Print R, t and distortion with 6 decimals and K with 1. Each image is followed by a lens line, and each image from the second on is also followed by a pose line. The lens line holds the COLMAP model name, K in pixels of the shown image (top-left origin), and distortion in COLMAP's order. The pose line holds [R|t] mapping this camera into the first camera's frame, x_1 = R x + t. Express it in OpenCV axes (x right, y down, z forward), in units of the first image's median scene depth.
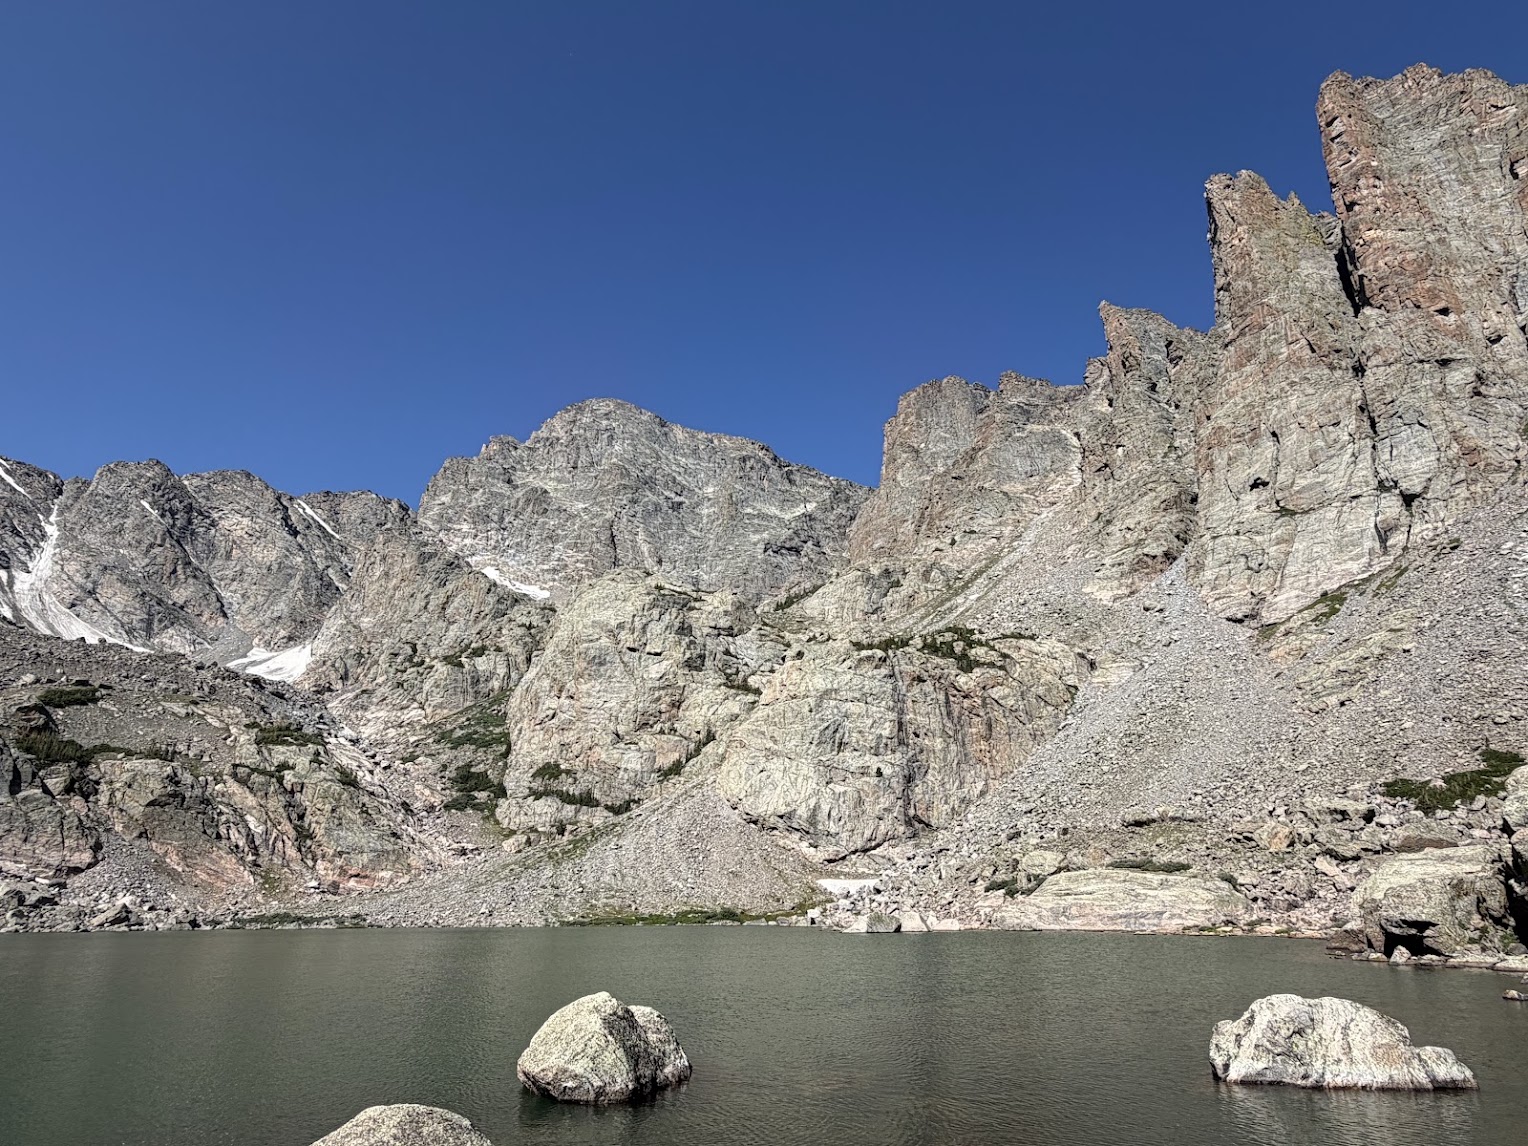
lens RADIAL K [[927.5, 0, 764.0], [0, 927.5, 573.0], [0, 0, 1]] dist [0.002007, 0.036994]
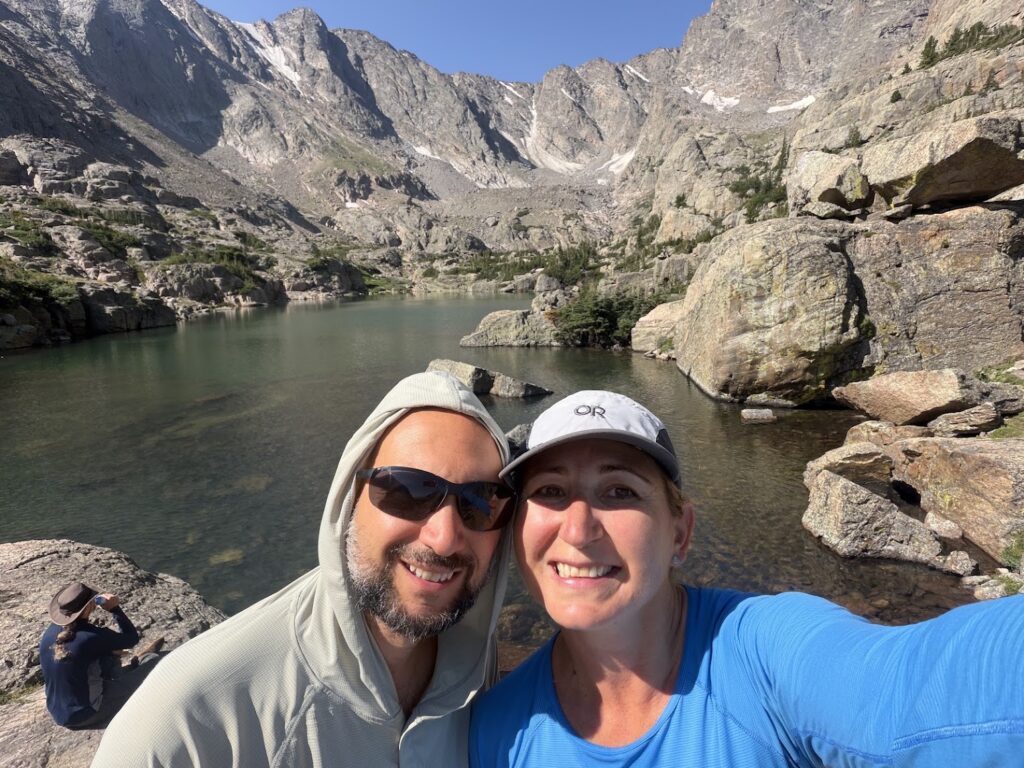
lens RADIAL K [[621.6, 0, 512.0], [0, 621.6, 384.0], [0, 0, 1]] dist [0.002007, 0.036994]
pose [[0.725509, 0.096254, -0.681448, 0.315254], [0.255528, 0.881714, 0.396592, -0.082798], [0.639016, -0.461860, 0.615096, -0.286034]]
